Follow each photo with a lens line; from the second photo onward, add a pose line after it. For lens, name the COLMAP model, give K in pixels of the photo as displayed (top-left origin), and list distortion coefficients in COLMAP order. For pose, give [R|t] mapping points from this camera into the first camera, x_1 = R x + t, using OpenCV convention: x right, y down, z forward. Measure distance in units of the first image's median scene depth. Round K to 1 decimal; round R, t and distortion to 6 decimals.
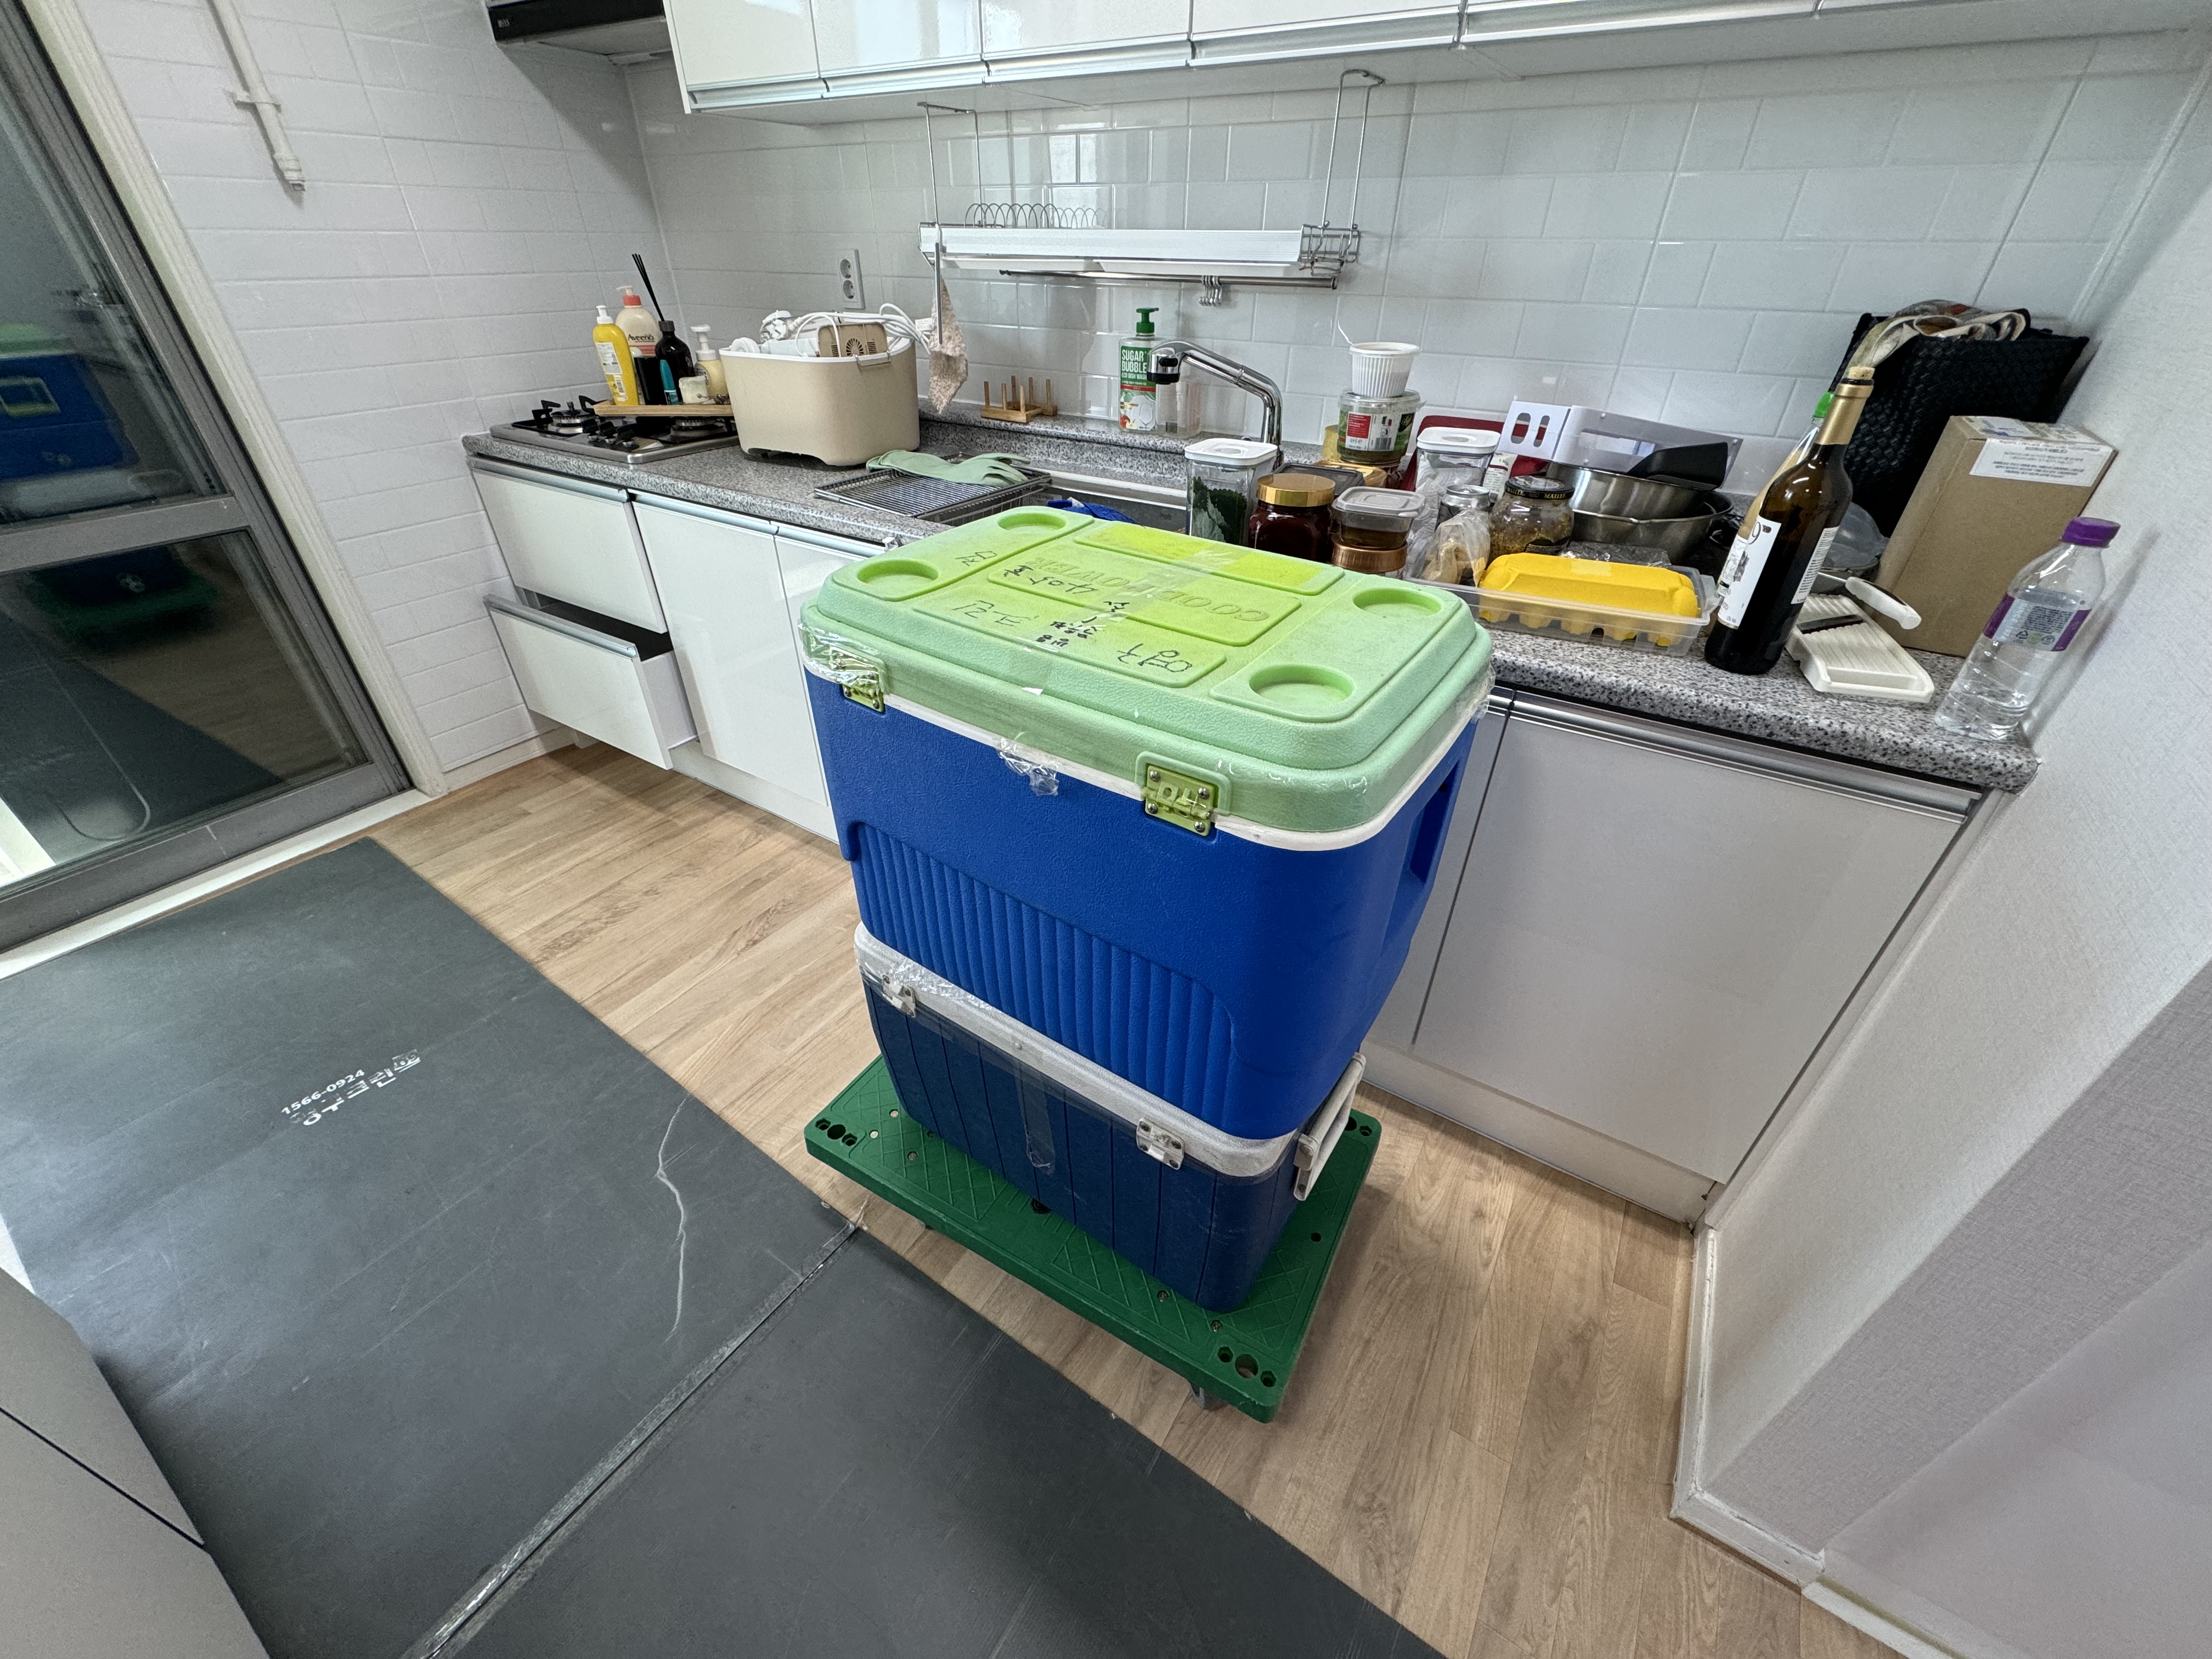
lens RADIAL K [[889.6, 0, 1110.3], [0, 889.6, 836.5], [0, 0, 1]] dist [0.012361, 0.000028]
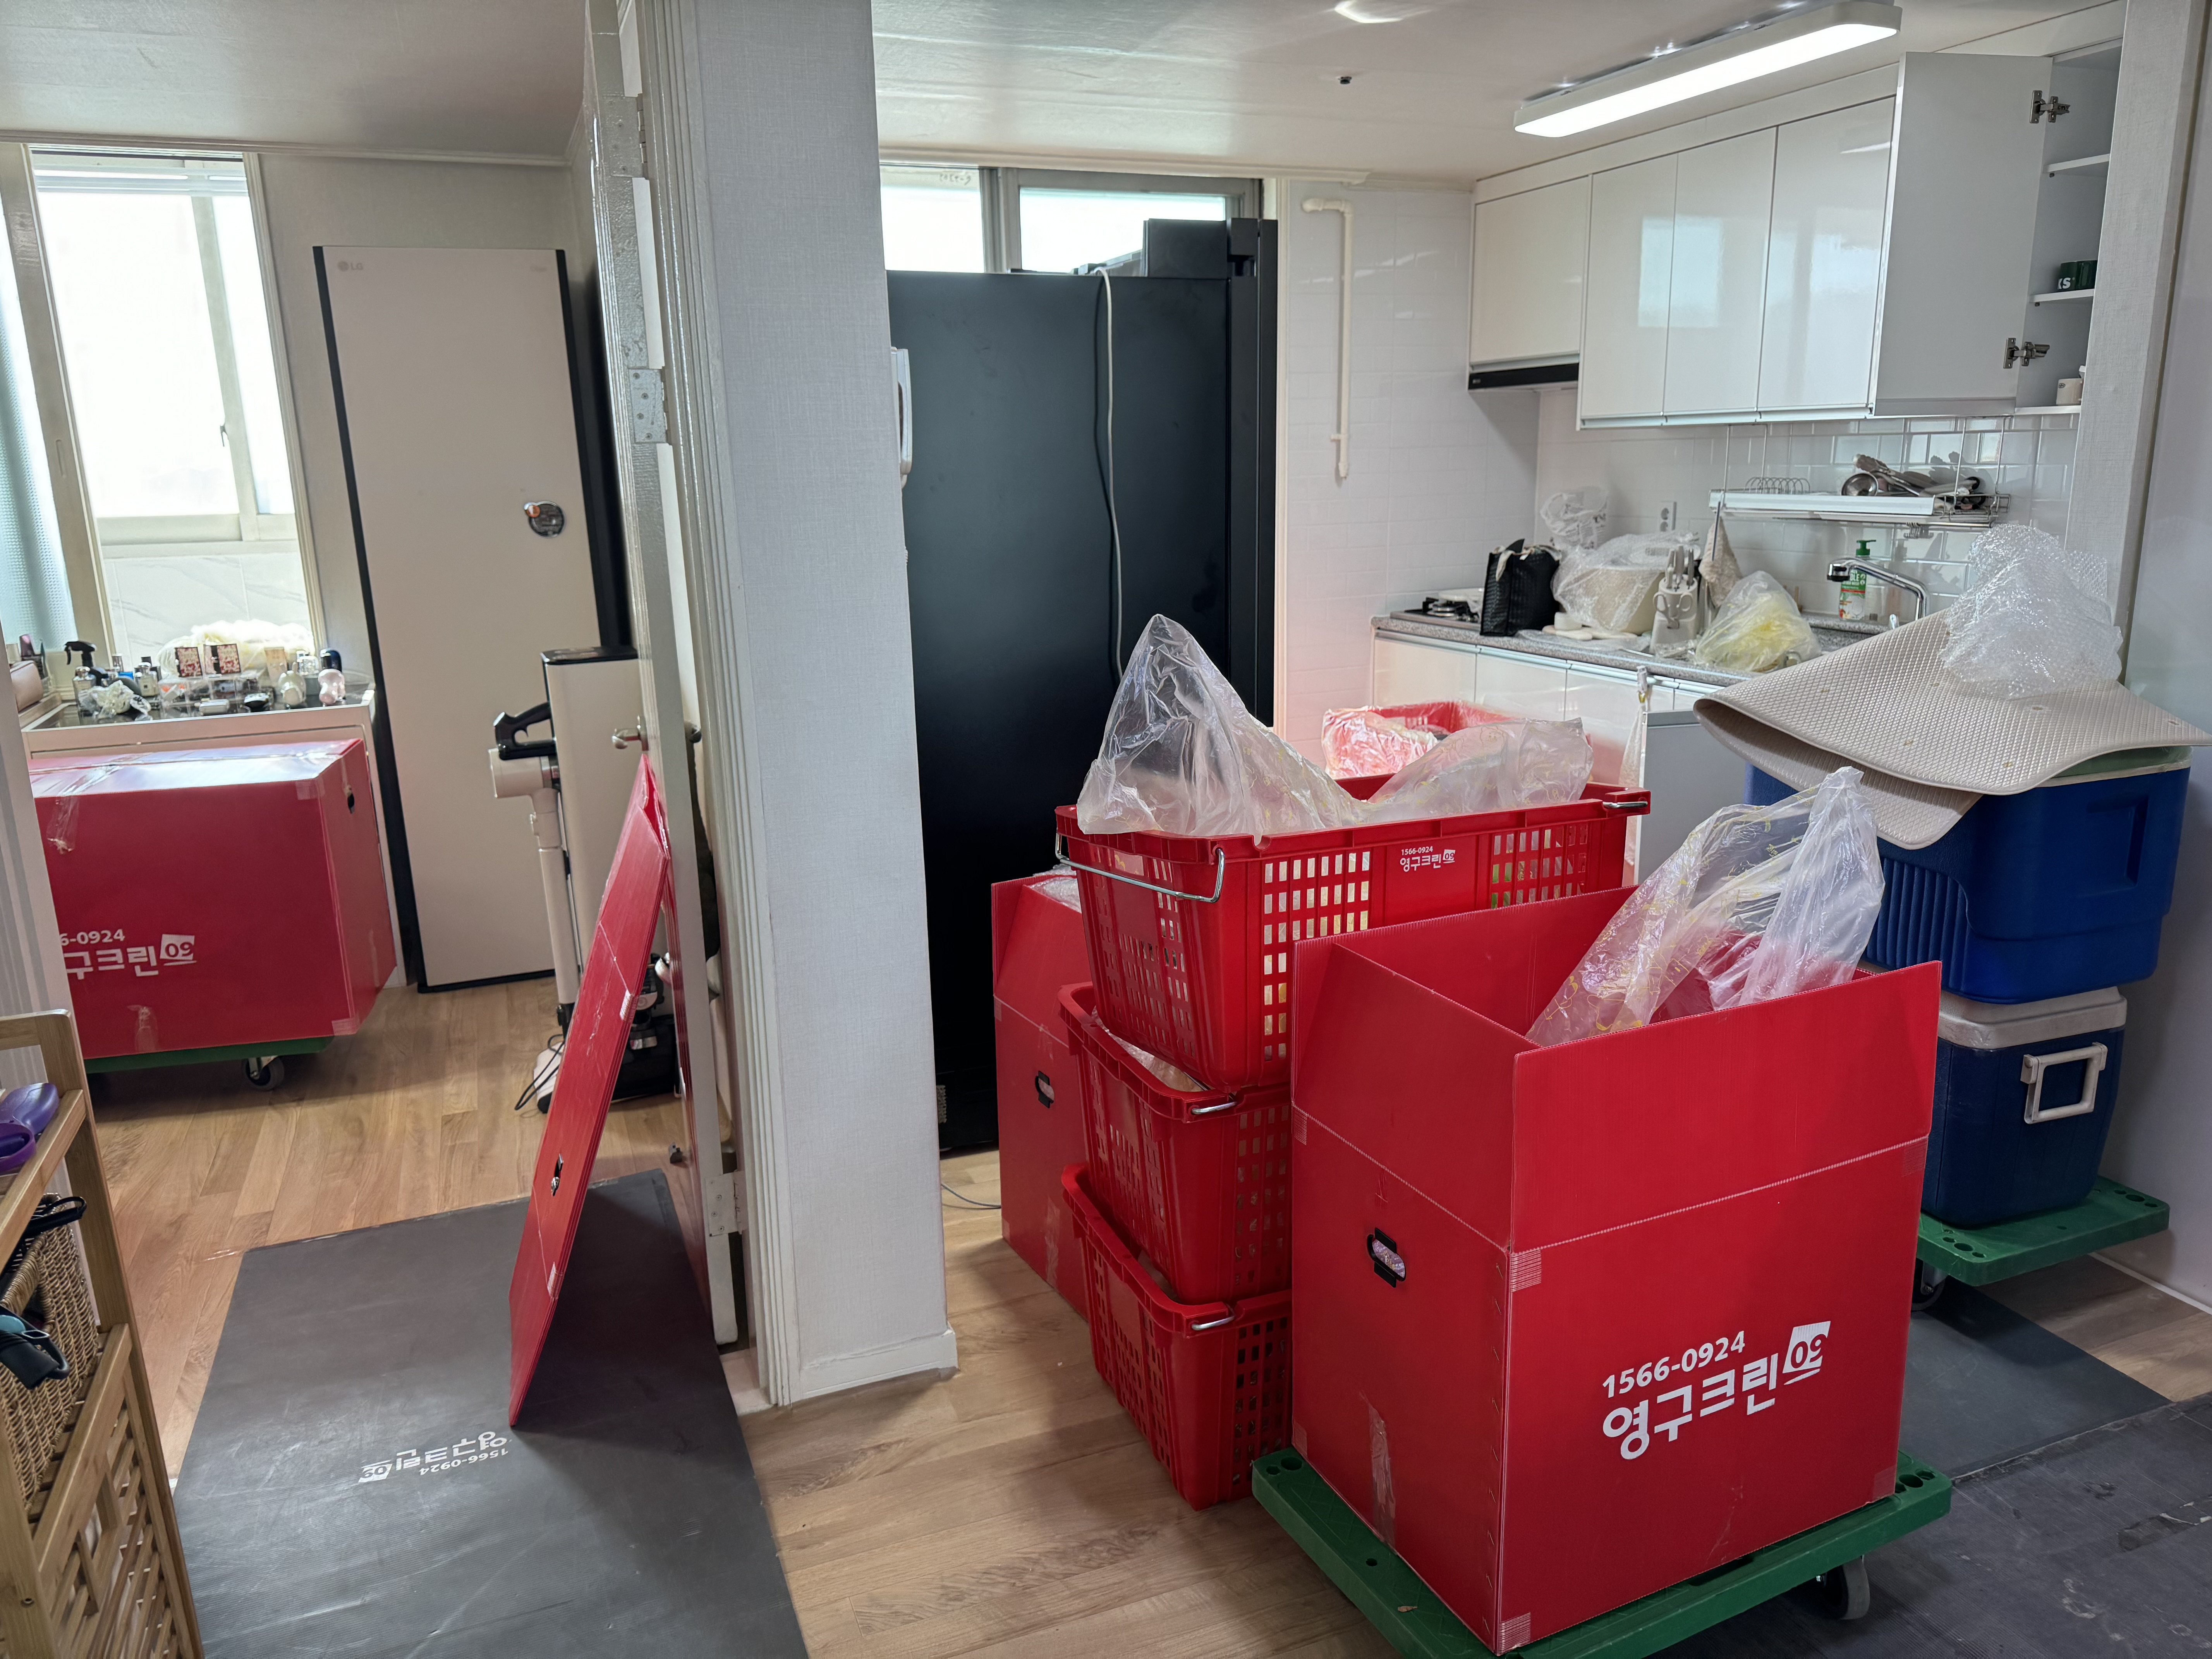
lens RADIAL K [[1541.4, 0, 1111.2], [0, 1541.4, 833.6], [0, 0, 1]] dist [0.002269, -0.000492]
pose [[0.805346, 0.116844, -0.581177, 0.446289], [-0.307868, 0.920241, -0.241607, 0.636729], [0.506592, 0.373503, 0.777084, -1.065843]]
